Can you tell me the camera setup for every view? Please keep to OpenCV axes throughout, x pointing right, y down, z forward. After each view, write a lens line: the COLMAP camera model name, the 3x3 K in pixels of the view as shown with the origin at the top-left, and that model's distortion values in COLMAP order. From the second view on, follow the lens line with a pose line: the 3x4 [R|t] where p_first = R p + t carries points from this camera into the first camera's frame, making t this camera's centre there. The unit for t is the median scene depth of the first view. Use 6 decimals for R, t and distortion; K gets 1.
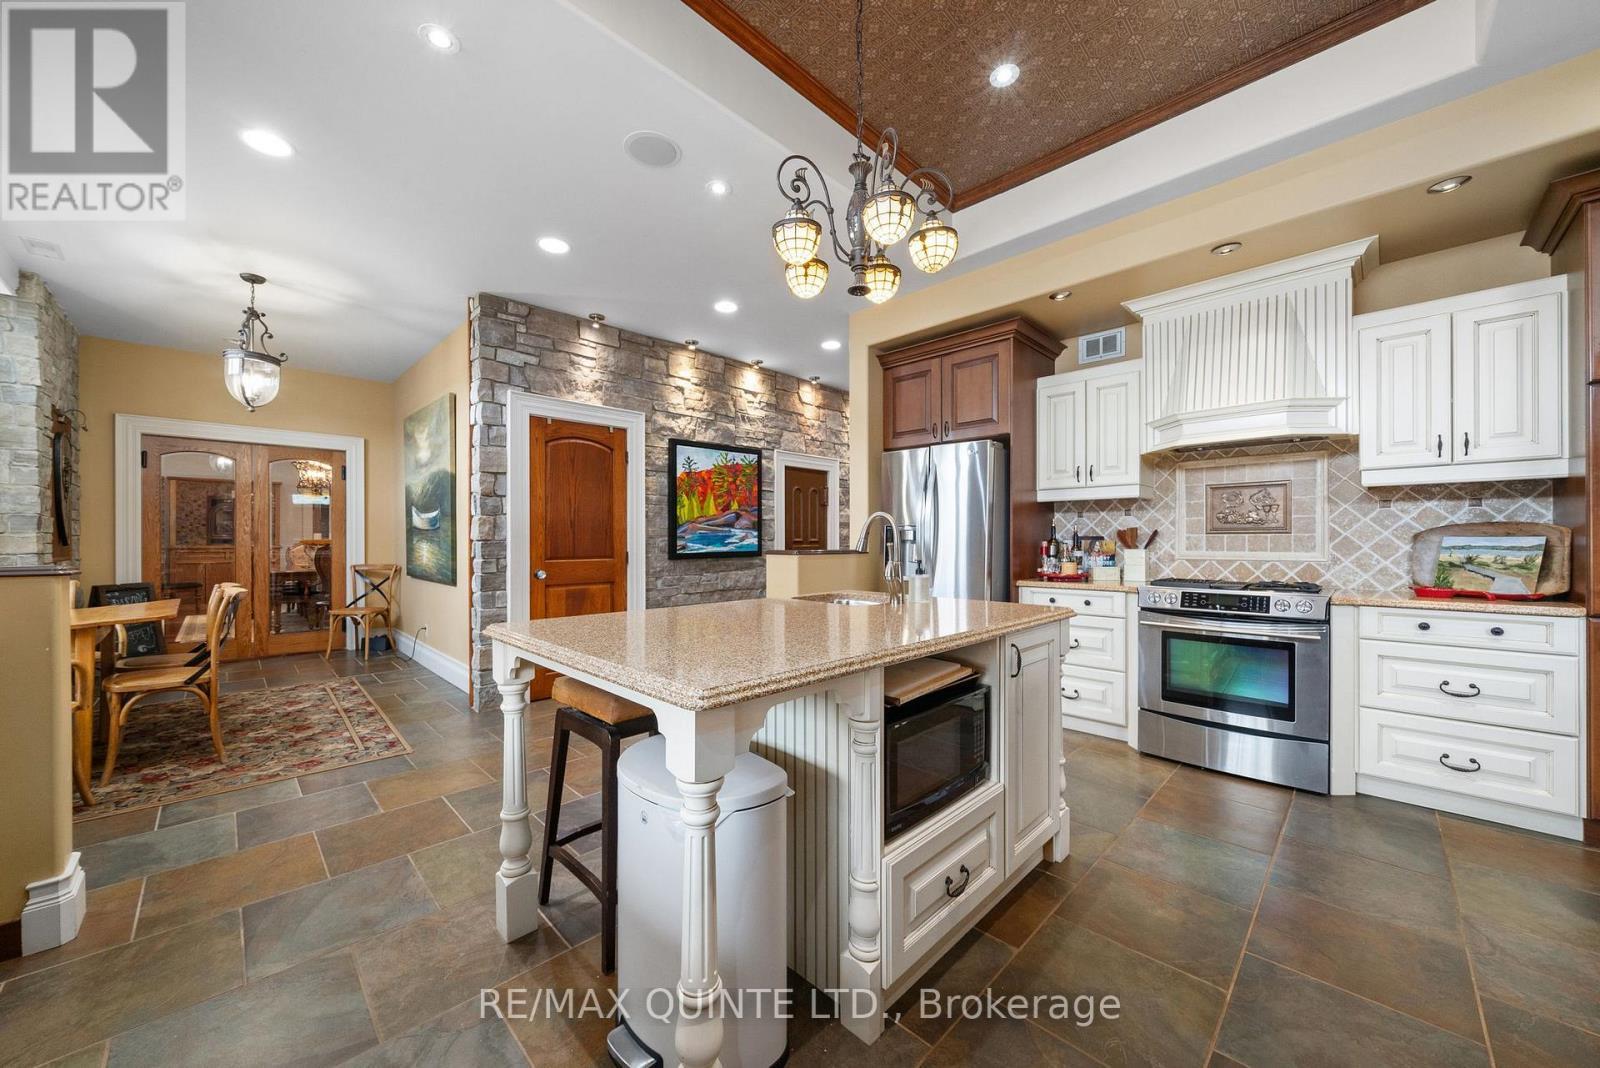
lens RADIAL K [[592.5, 0, 800.0], [0, 592.5, 534.0], [0, 0, 1]] dist [-0.000833, -0.000149]
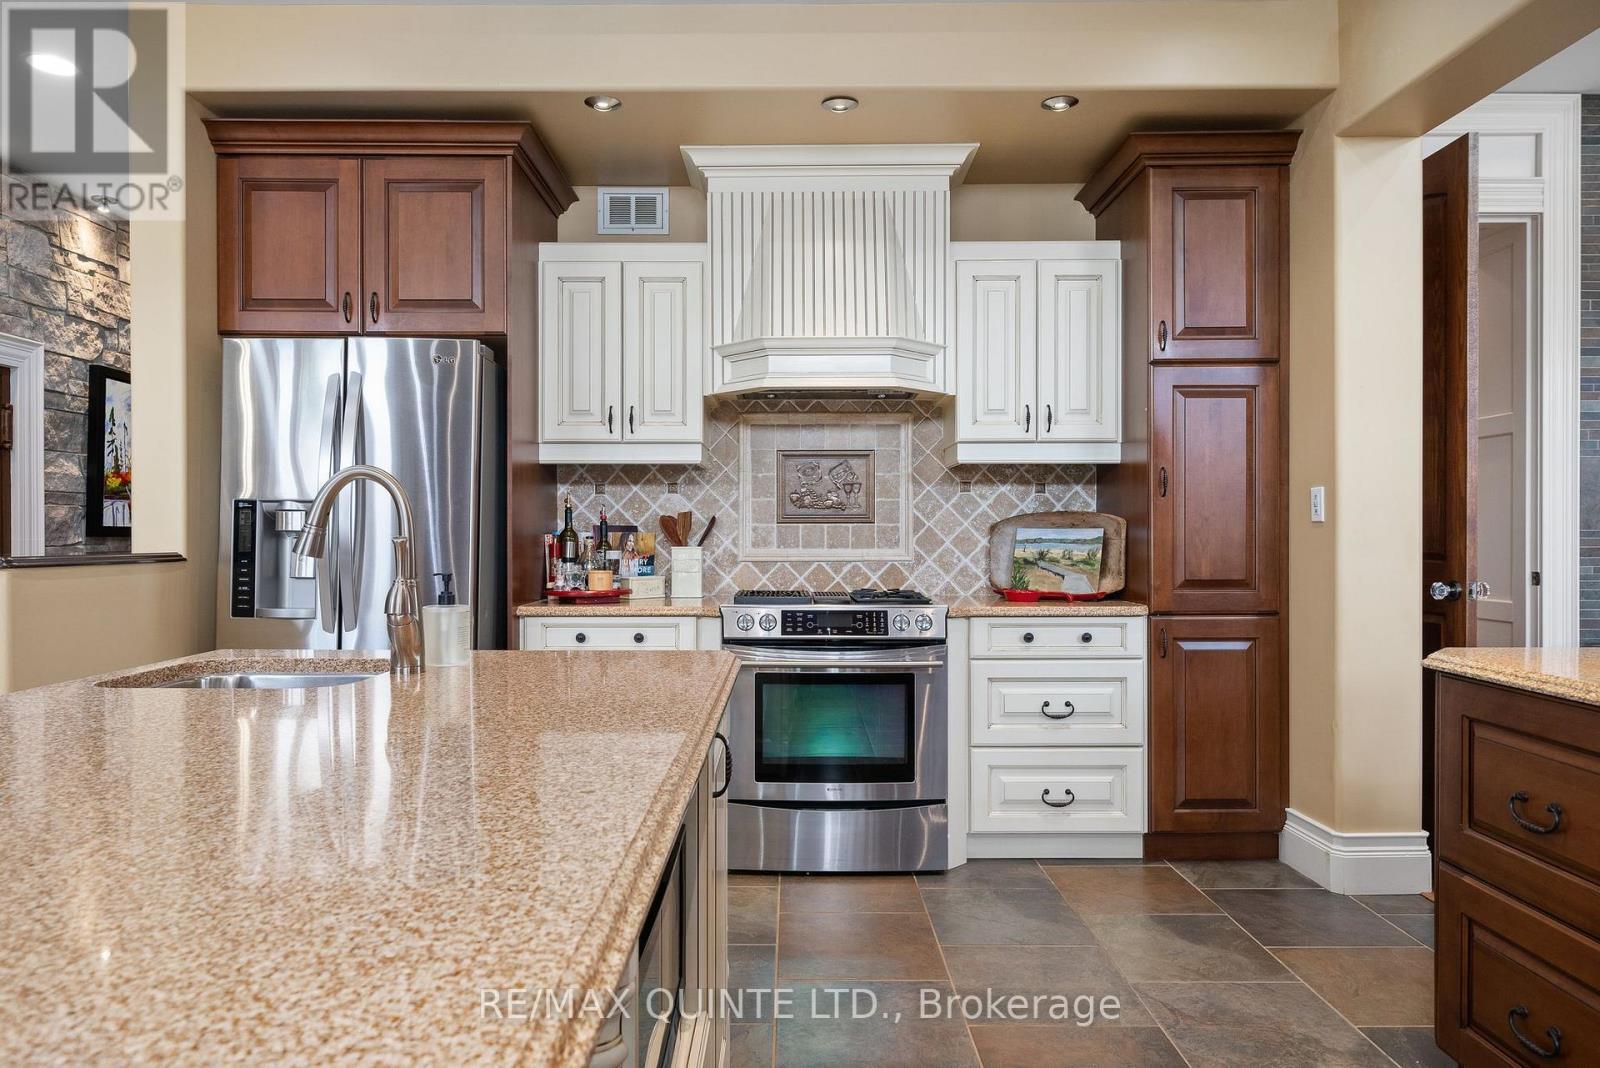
lens RADIAL K [[1003.3, 0, 800.0], [0, 1003.3, 534.0], [0, 0, 1]] dist [0.004581, 0.002941]
pose [[0.711339, -0.000147, 0.702849, -0.111881], [-0.007878, 0.999935, 0.008182, 0.003218], [-0.702805, -0.011357, 0.711292, 0.185654]]
